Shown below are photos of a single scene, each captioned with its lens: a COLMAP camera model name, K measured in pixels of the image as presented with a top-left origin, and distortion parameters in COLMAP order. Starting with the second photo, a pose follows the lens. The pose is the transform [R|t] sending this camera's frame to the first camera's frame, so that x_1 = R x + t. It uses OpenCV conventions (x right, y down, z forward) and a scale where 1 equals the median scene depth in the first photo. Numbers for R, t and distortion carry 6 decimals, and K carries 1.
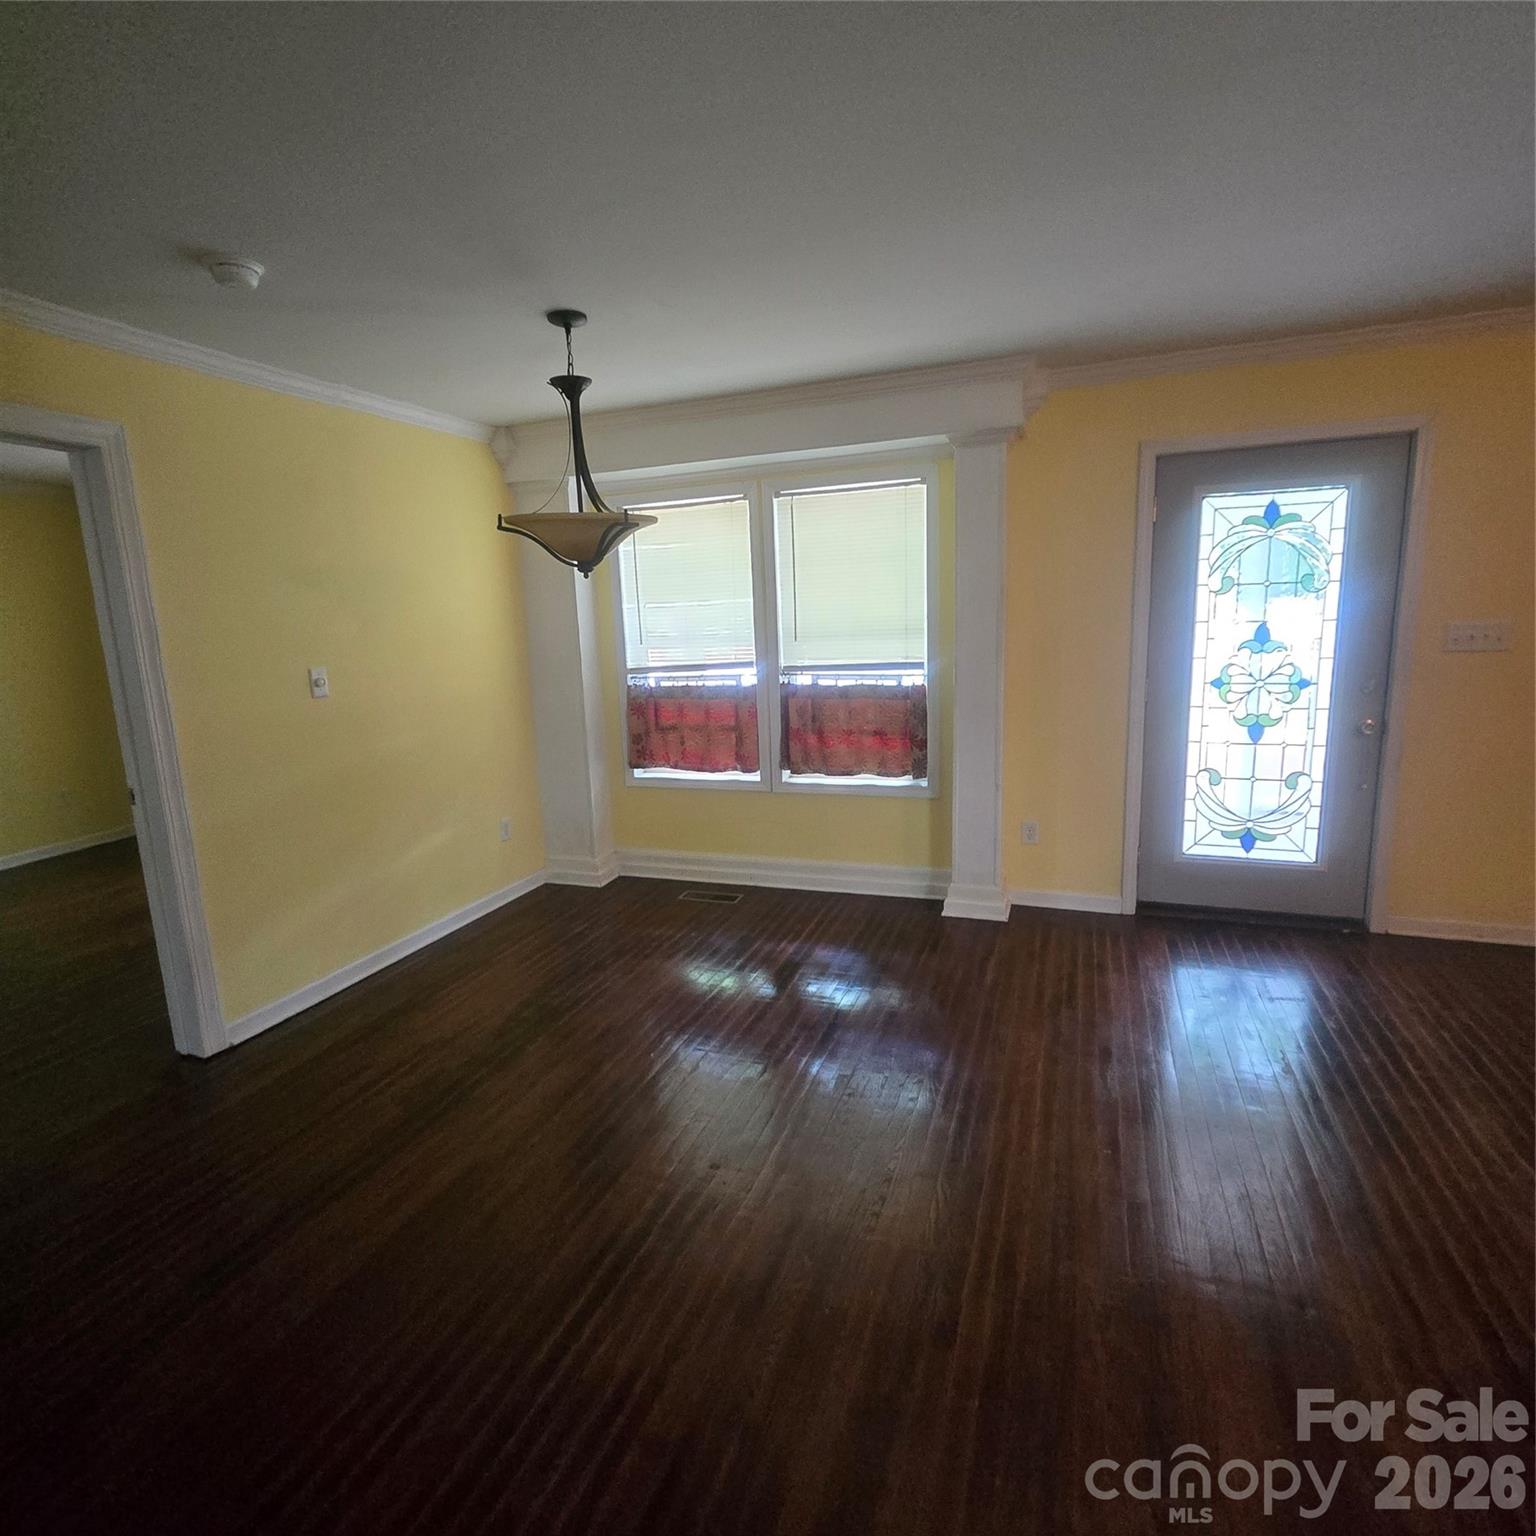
lens RADIAL K [[844.2, 0, 760.7], [0, 844.2, 762.4], [0, 0, 1]] dist [0.000339, 0.000551]
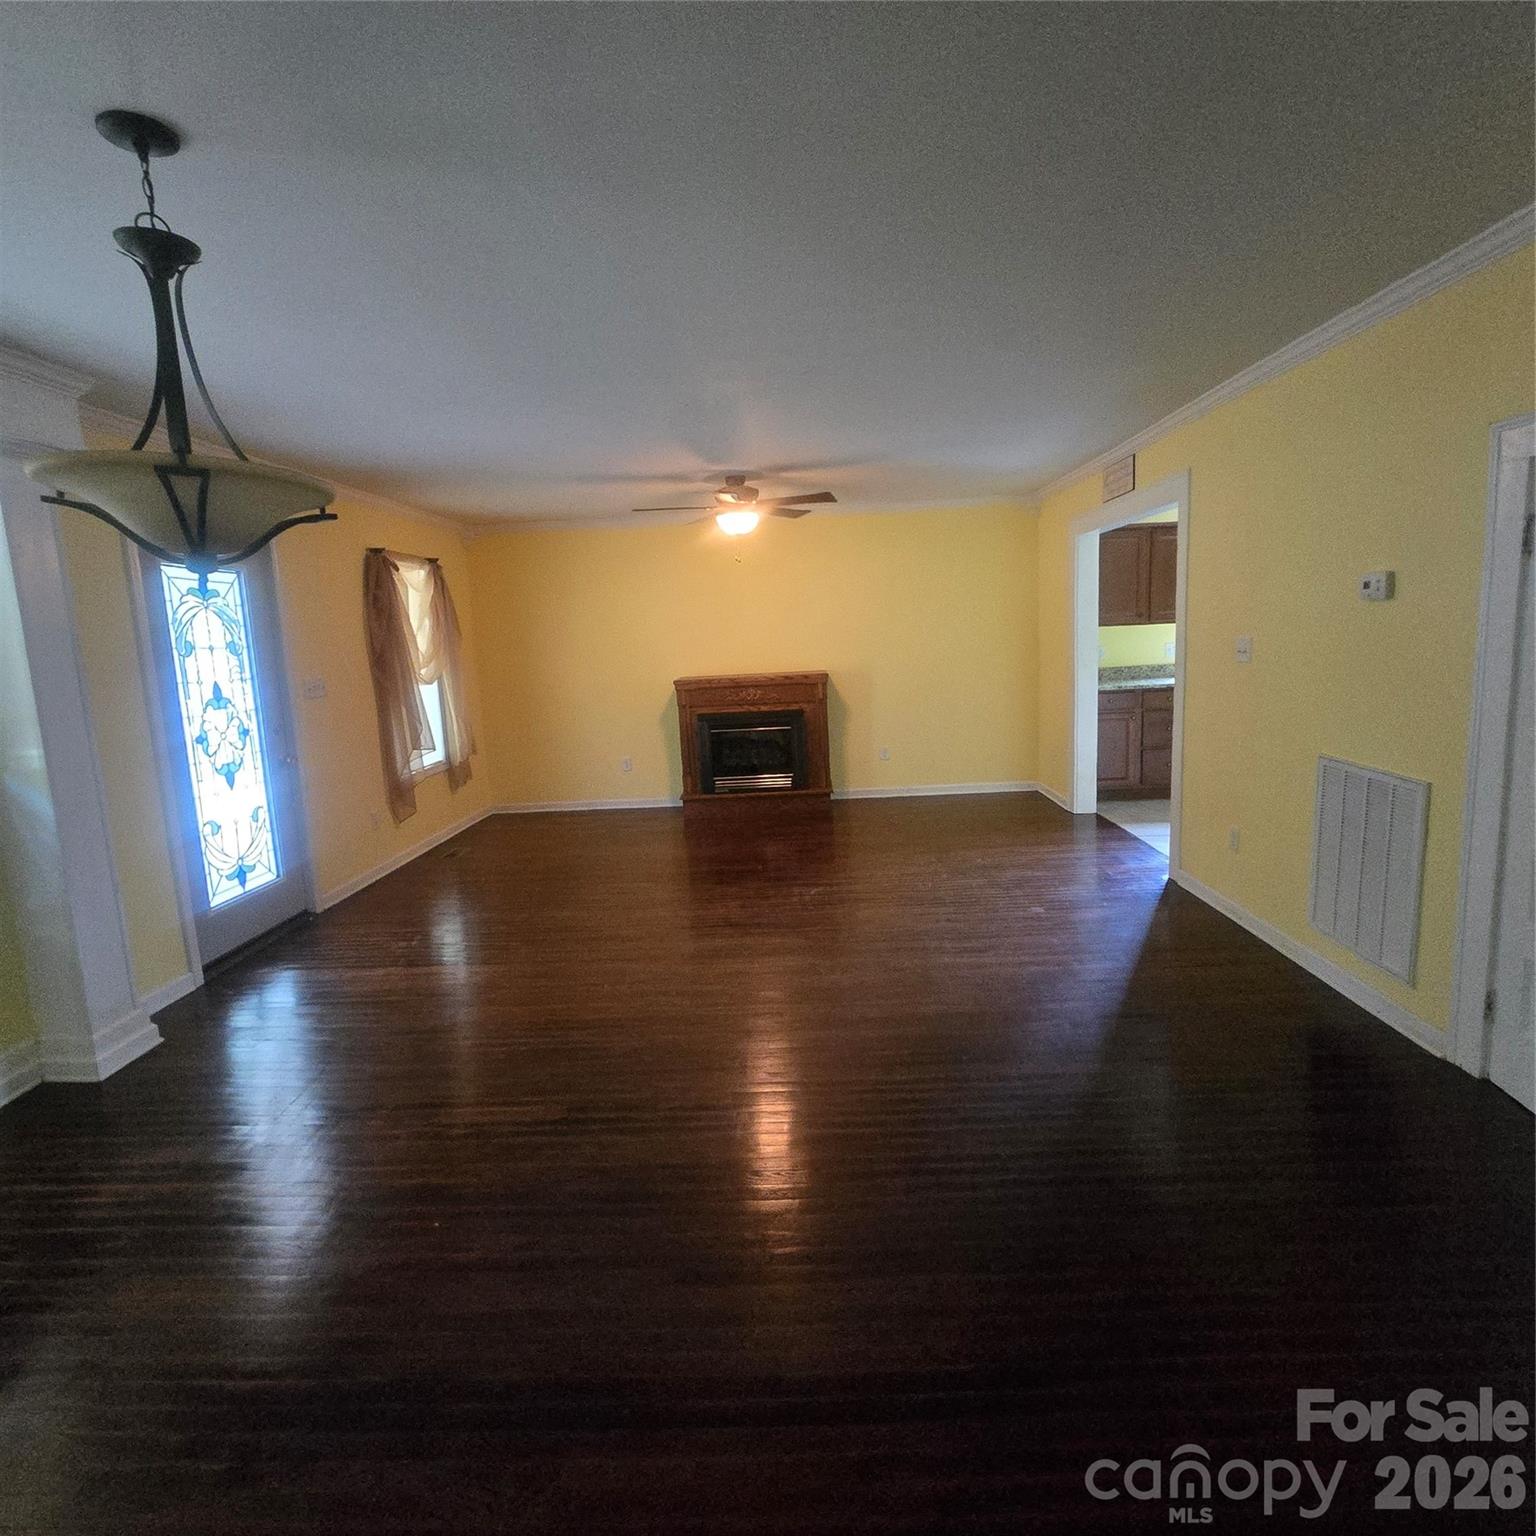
lens RADIAL K [[844.2, 0, 769.0], [0, 844.2, 763.4], [0, 0, 1]] dist [0.000339, 0.000551]
pose [[-0.320676, -0.090401, 0.942865, -0.667947], [0.228509, 0.958649, 0.169632, -0.078764], [-0.919212, 0.269850, -0.286759, 0.630244]]
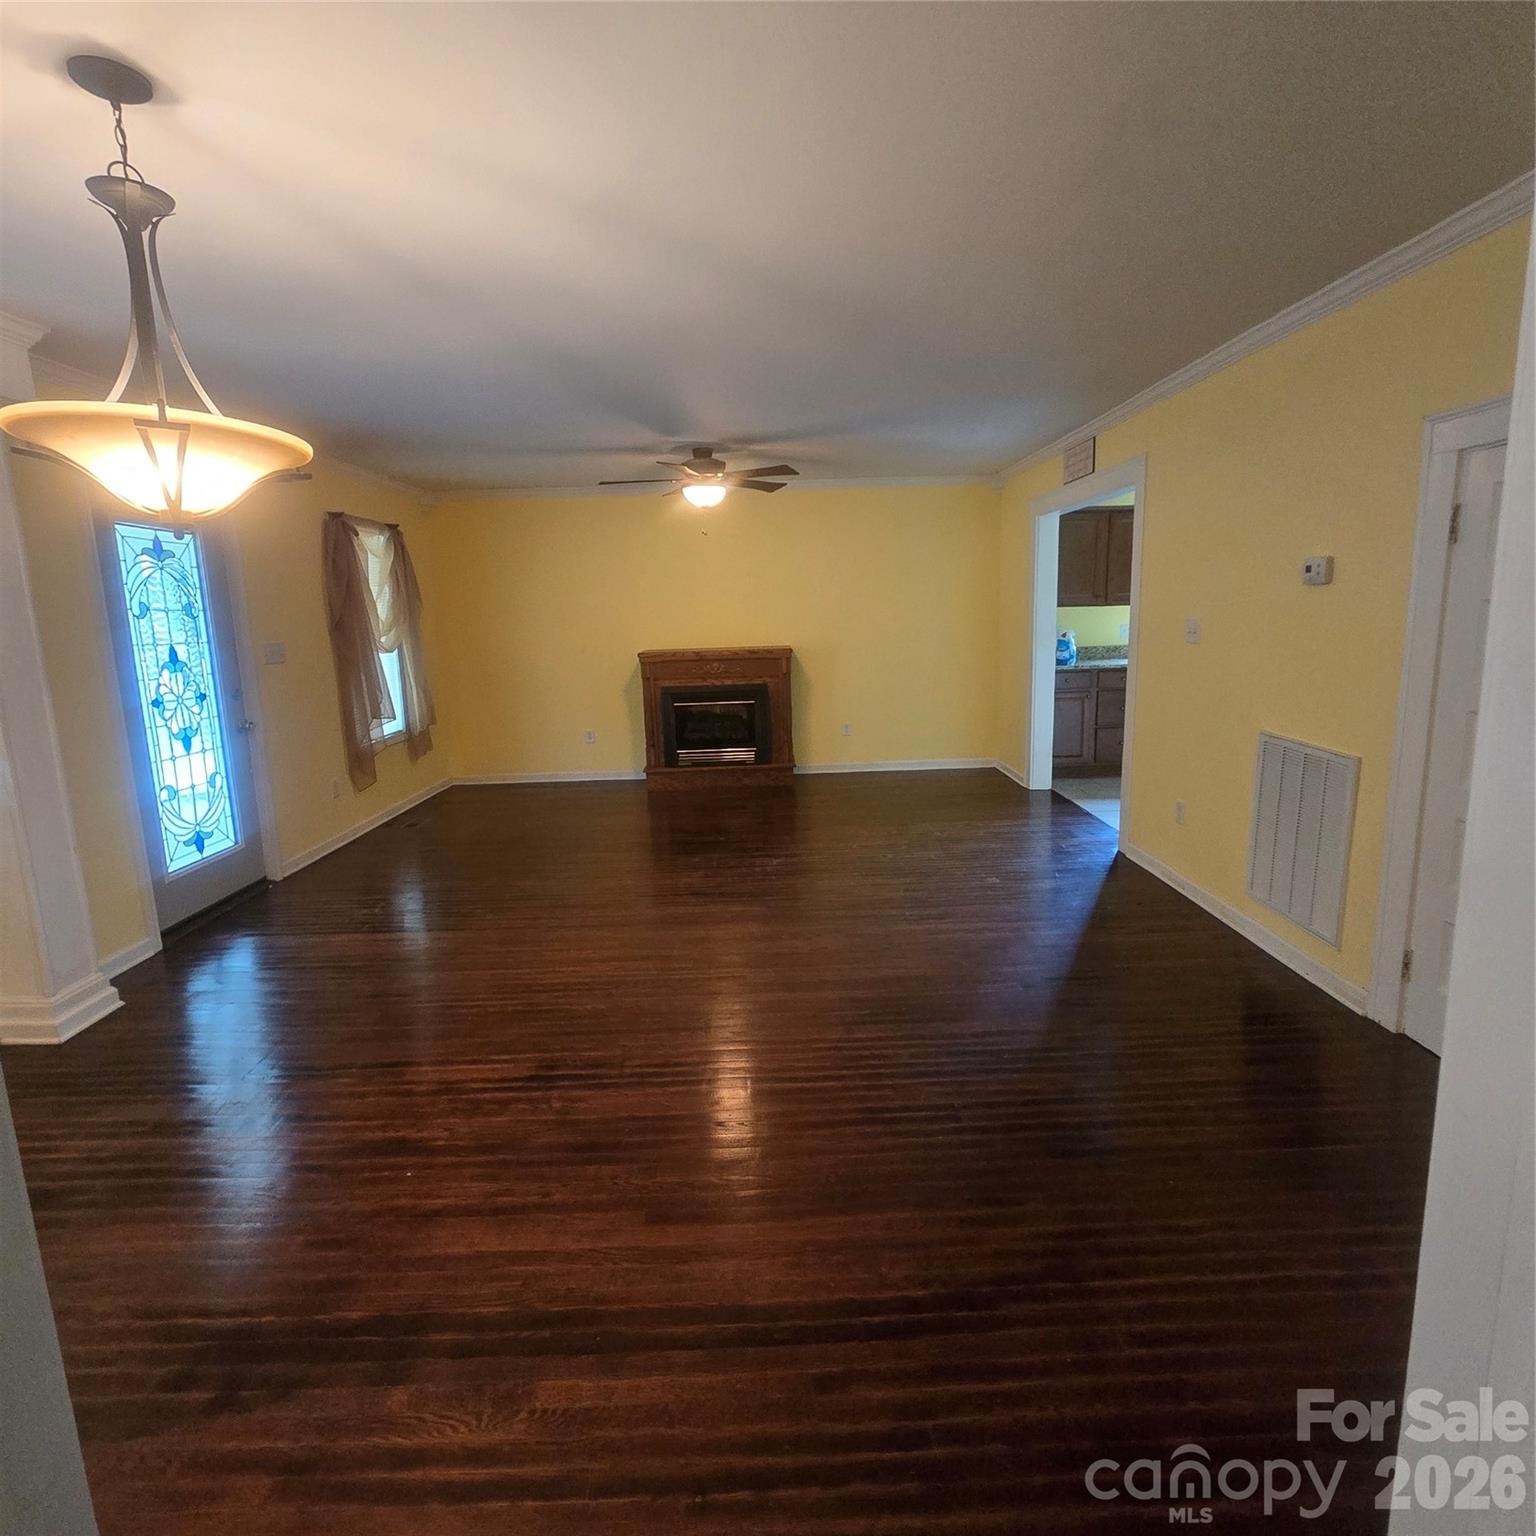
lens RADIAL K [[844.2, 0, 766.8], [0, 844.2, 762.7], [0, 0, 1]] dist [0.000339, 0.000551]
pose [[-0.360357, -0.119312, 0.925153, -0.682209], [0.208828, 0.956296, 0.204669, -0.076414], [-0.909139, 0.266952, -0.319693, 0.641304]]
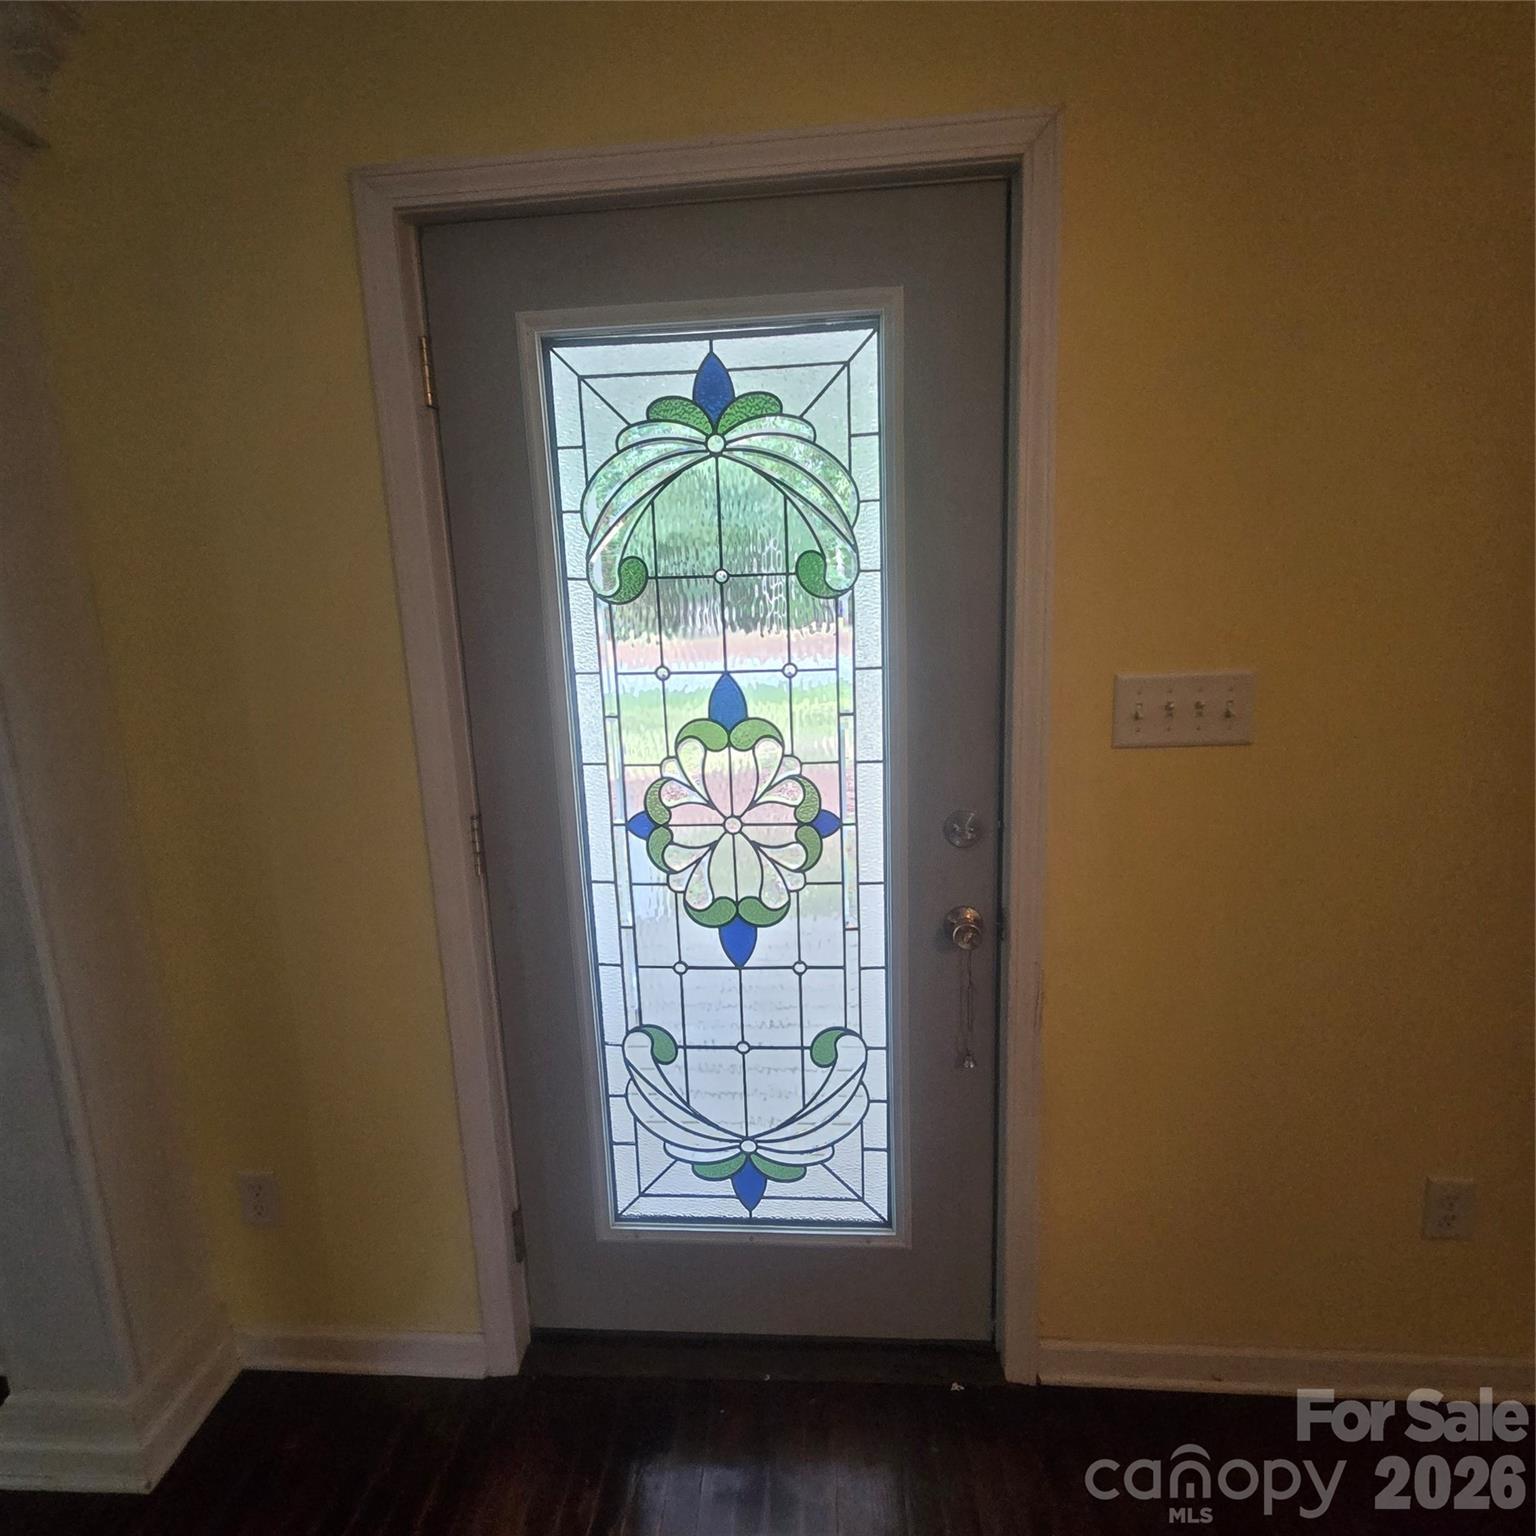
lens RADIAL K [[844.2, 0, 756.1], [0, 844.2, 760.5], [0, 0, 1]] dist [0.000339, 0.000551]
pose [[0.957241, -0.055535, 0.283910, 0.463238], [0.057004, 0.998369, 0.003091, -0.118069], [-0.283619, 0.013225, 0.958846, 0.578159]]
